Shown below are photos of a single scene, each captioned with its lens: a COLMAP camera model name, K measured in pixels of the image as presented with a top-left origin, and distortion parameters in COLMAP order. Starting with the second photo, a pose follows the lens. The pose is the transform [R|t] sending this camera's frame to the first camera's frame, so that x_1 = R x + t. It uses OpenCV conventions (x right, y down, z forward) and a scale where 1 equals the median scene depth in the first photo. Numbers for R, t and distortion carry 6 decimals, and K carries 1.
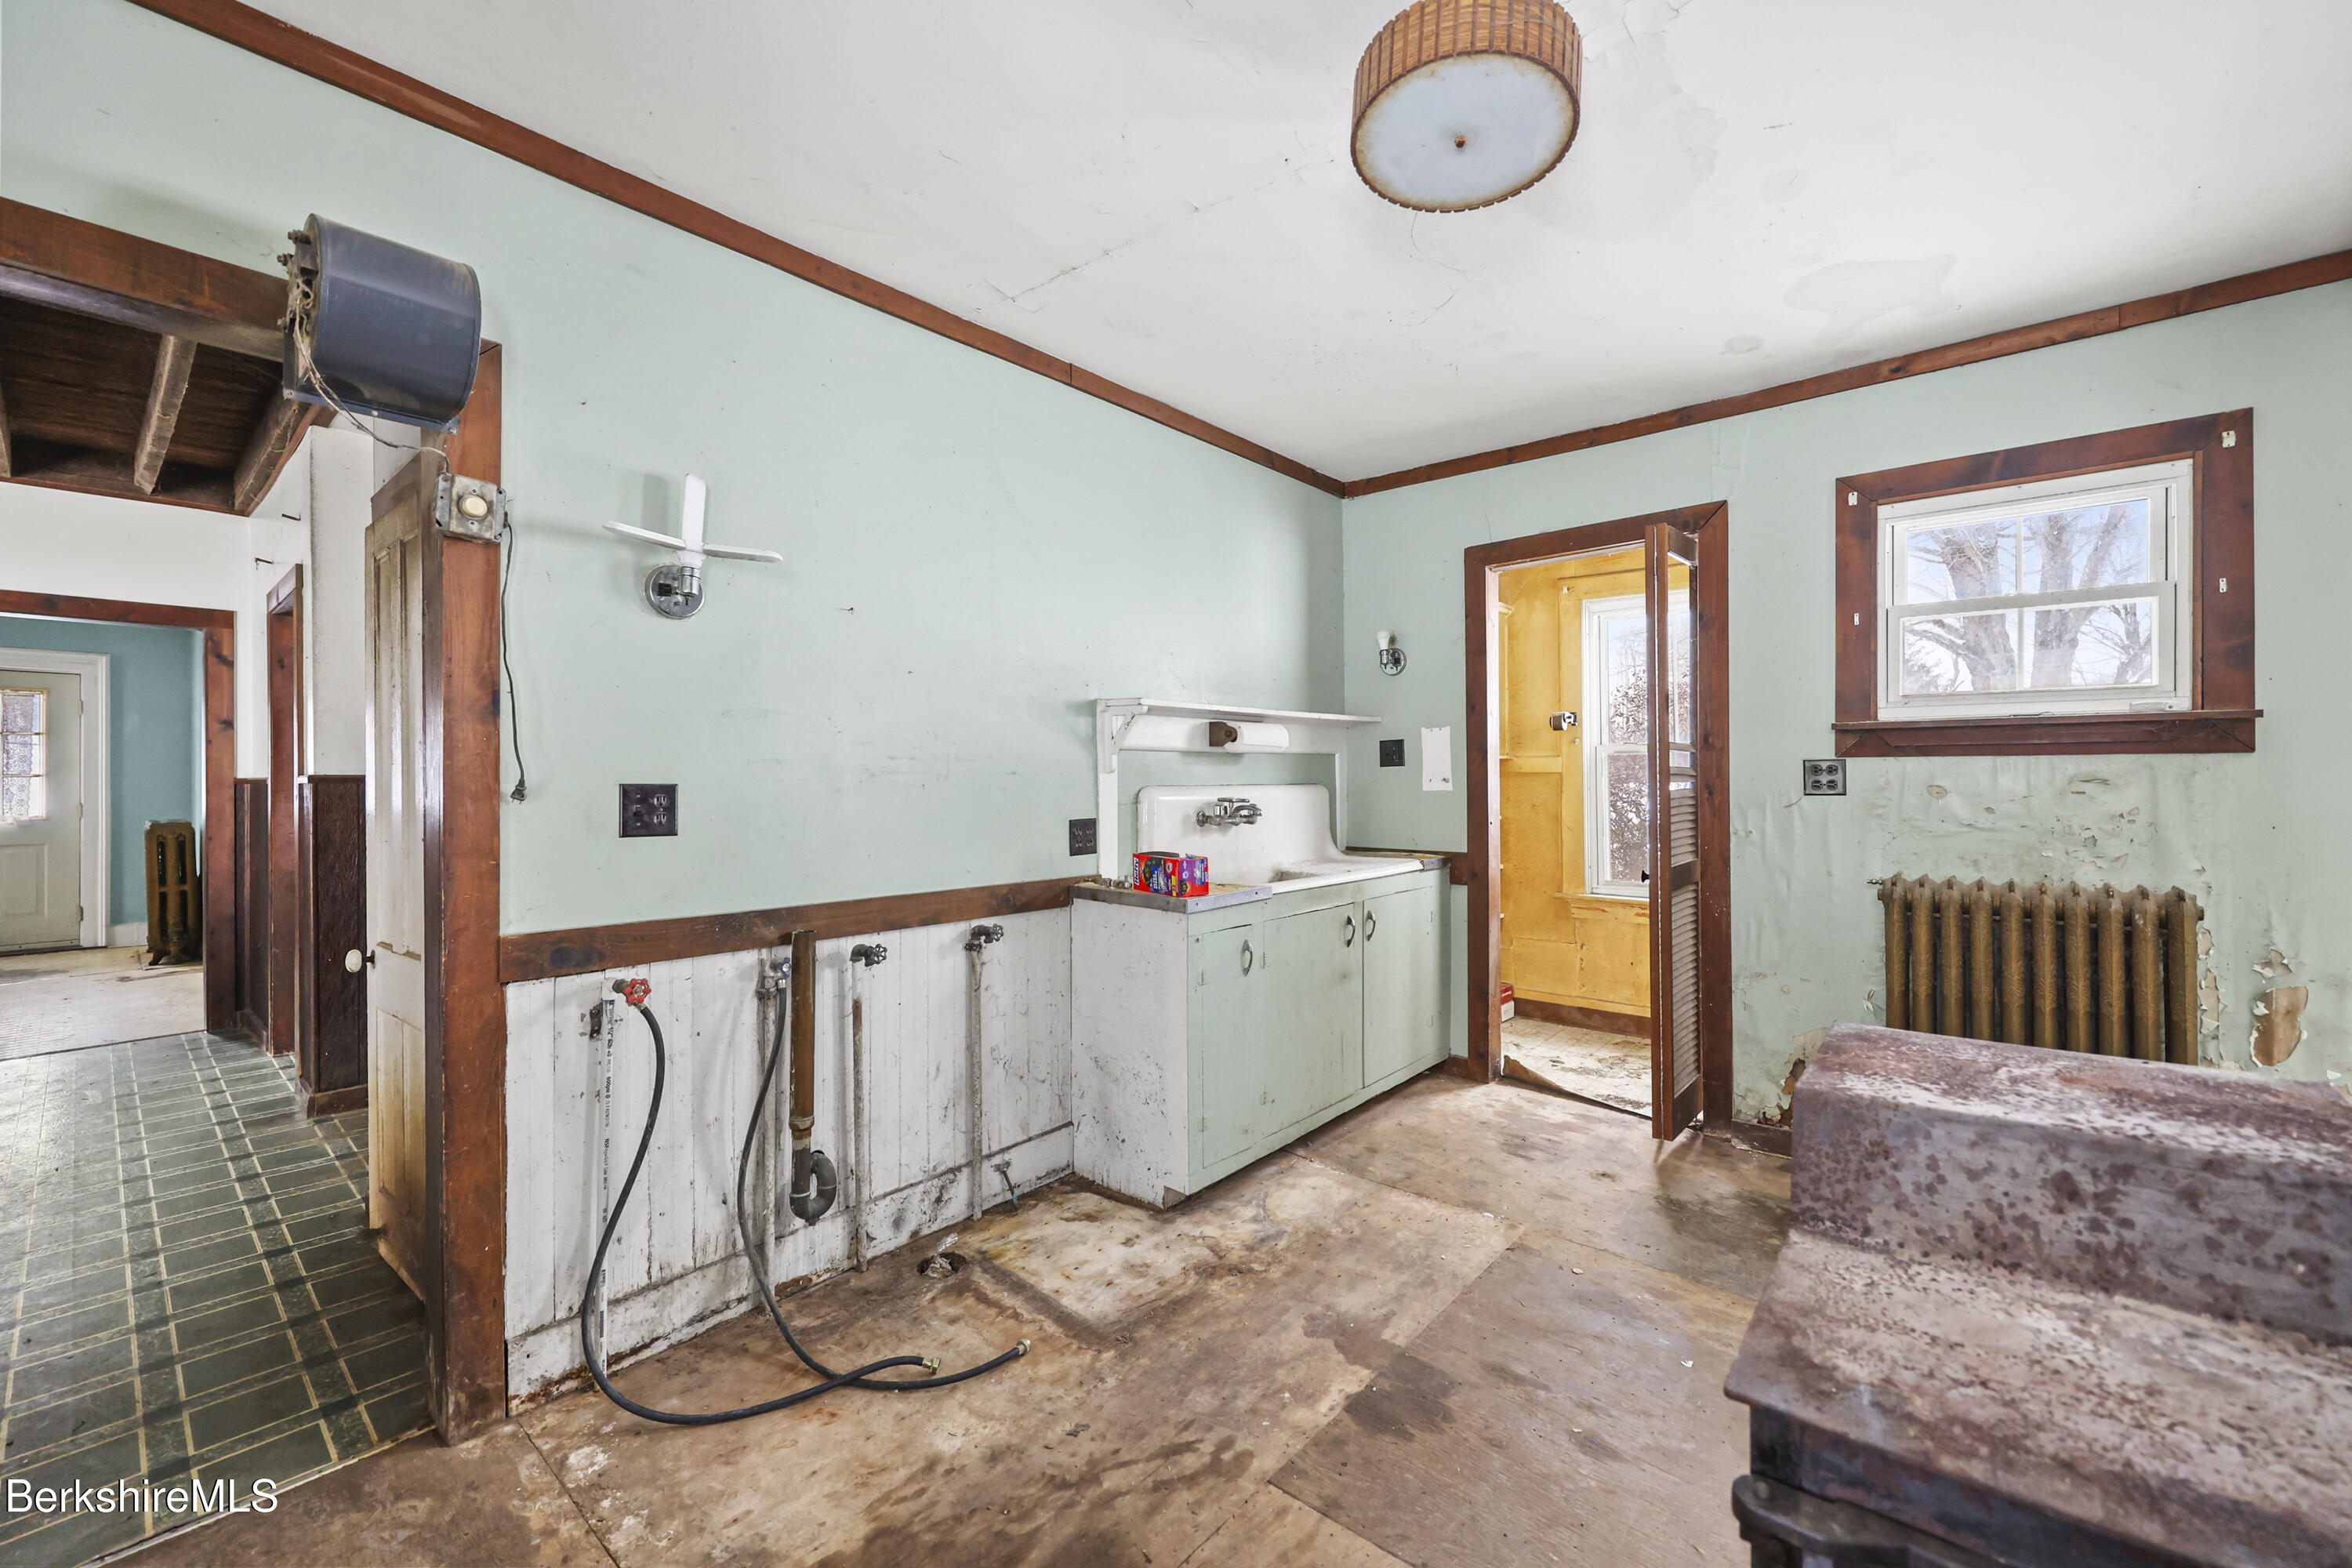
lens RADIAL K [[947.4, 0, 1178.4], [0, 947.4, 774.1], [0, 0, 1]] dist [0.001511, 0.000257]
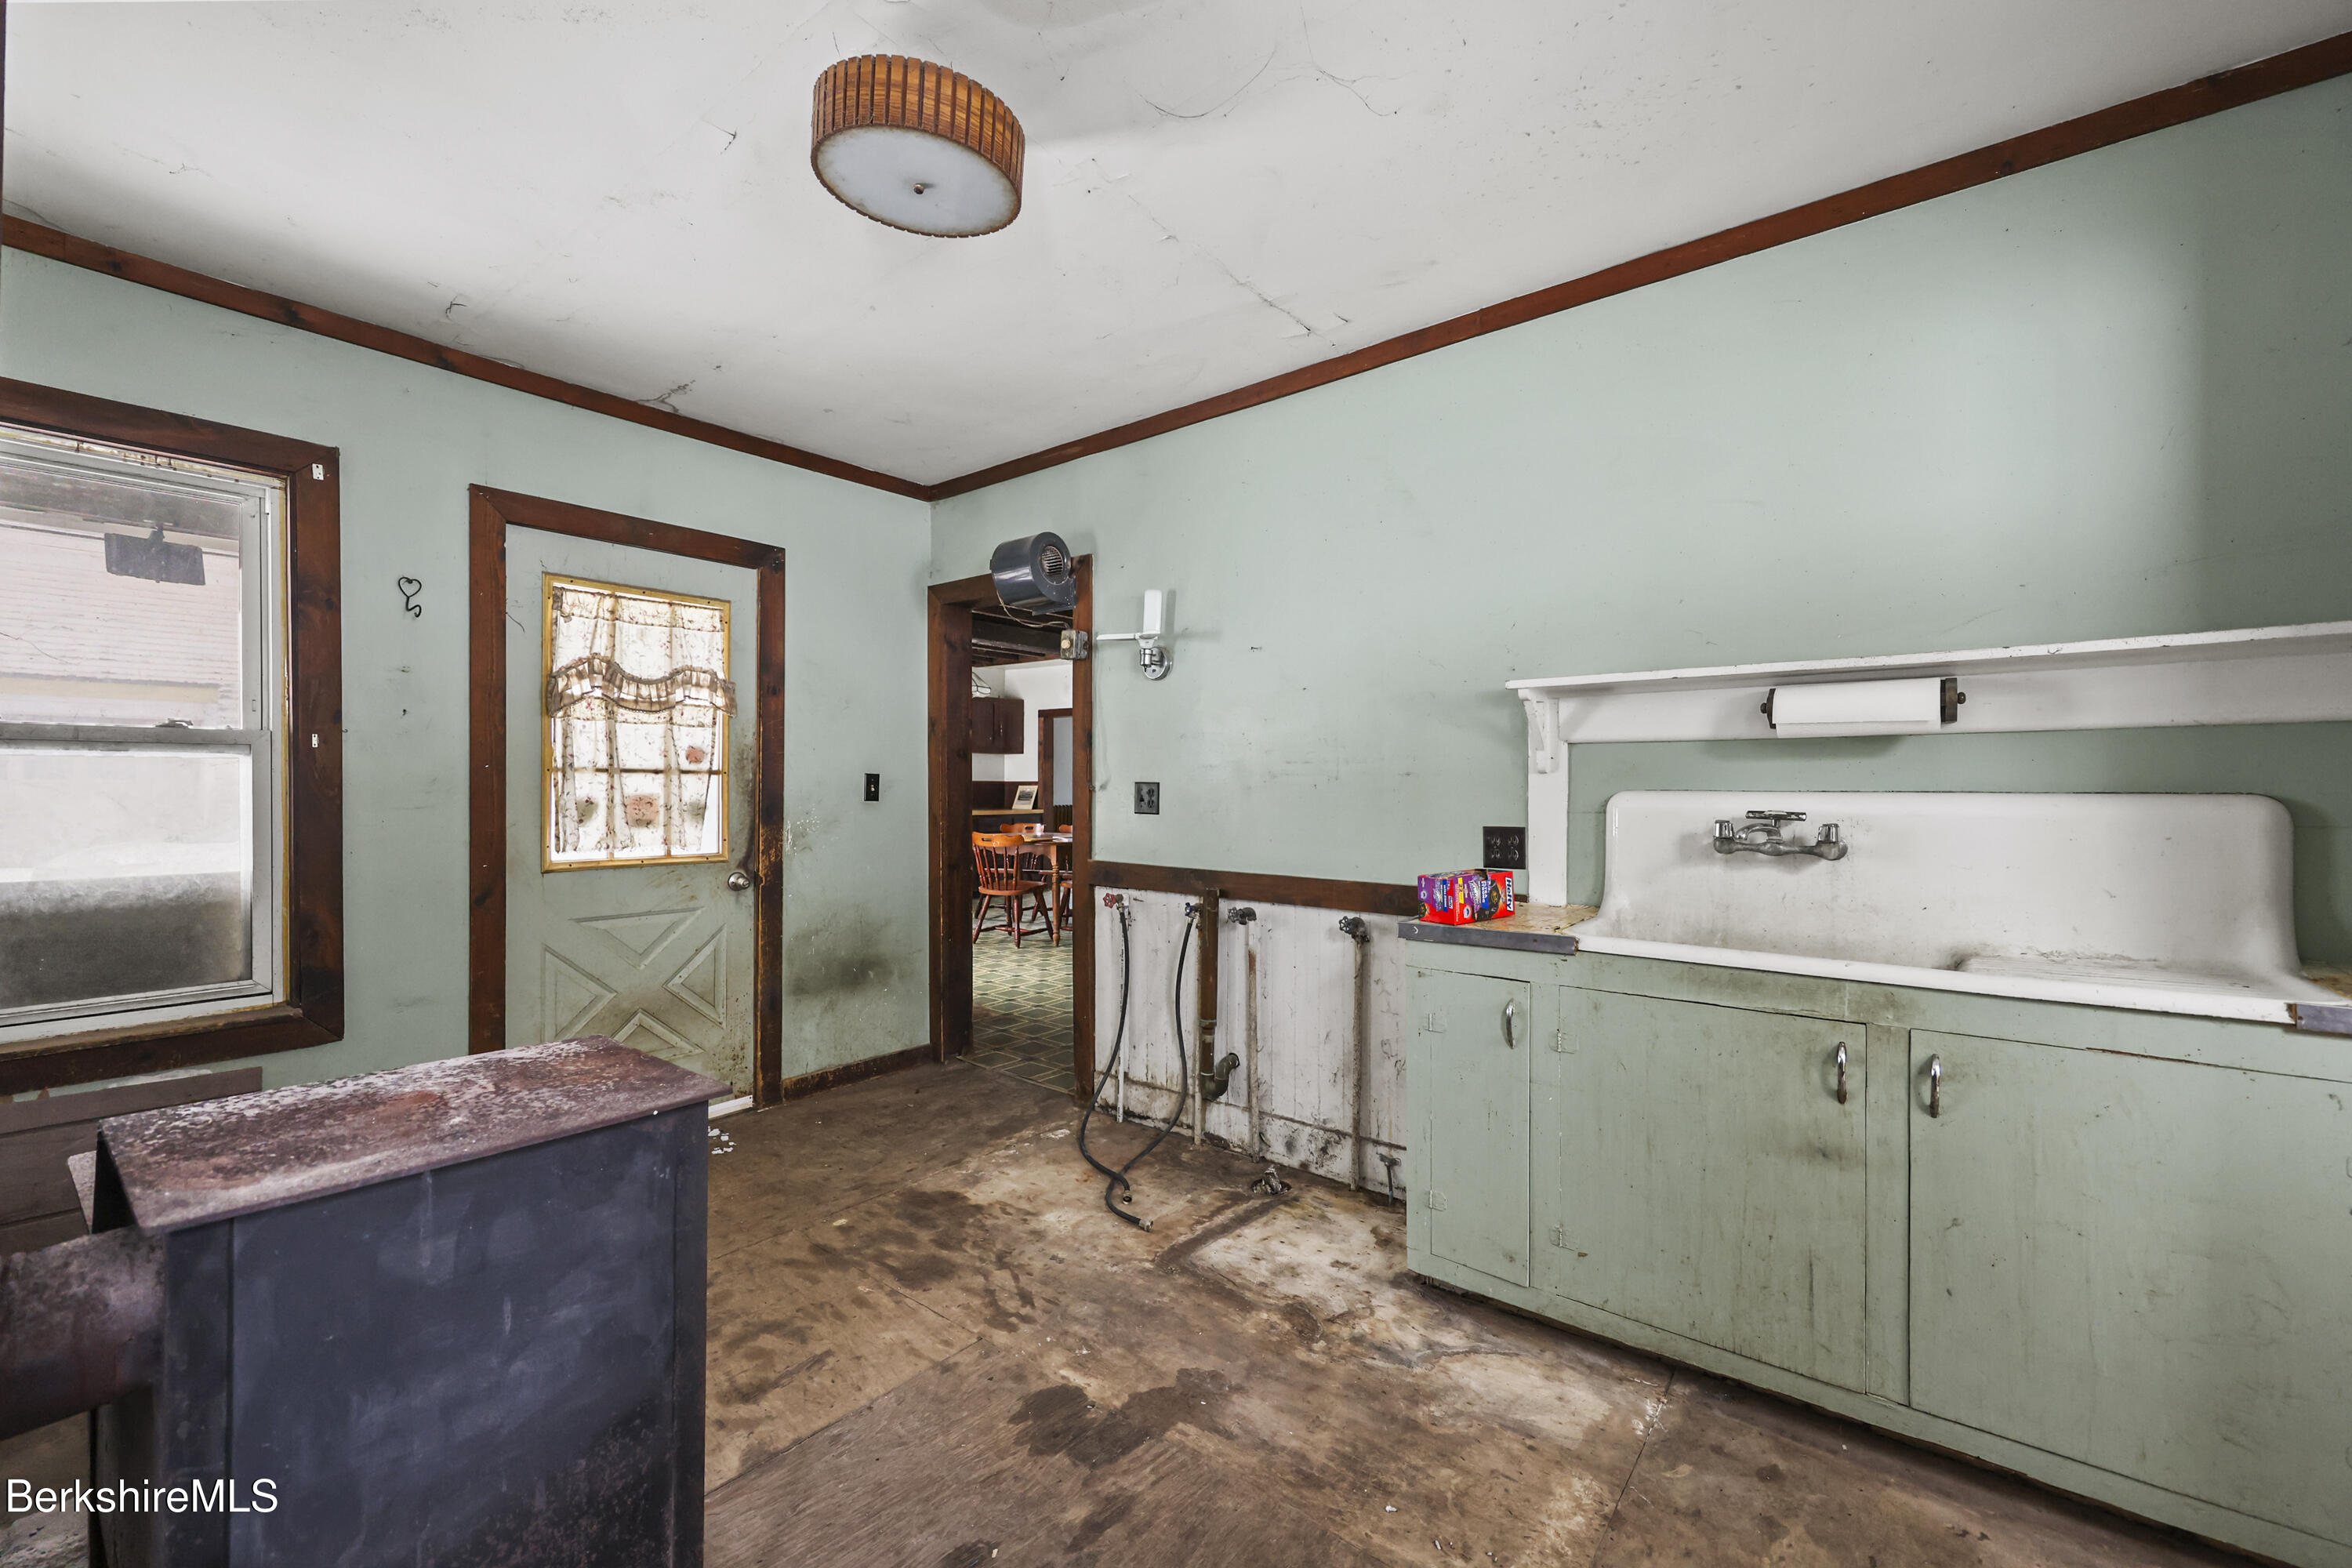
lens RADIAL K [[947.4, 0, 1180.3], [0, 947.4, 786.6], [0, 0, 1]] dist [0.001511, 0.000257]
pose [[0.044456, 0.007867, -0.998980, 0.945390], [0.001545, 0.999967, 0.007944, 0.003858], [0.999010, -0.001896, 0.044442, 0.843922]]
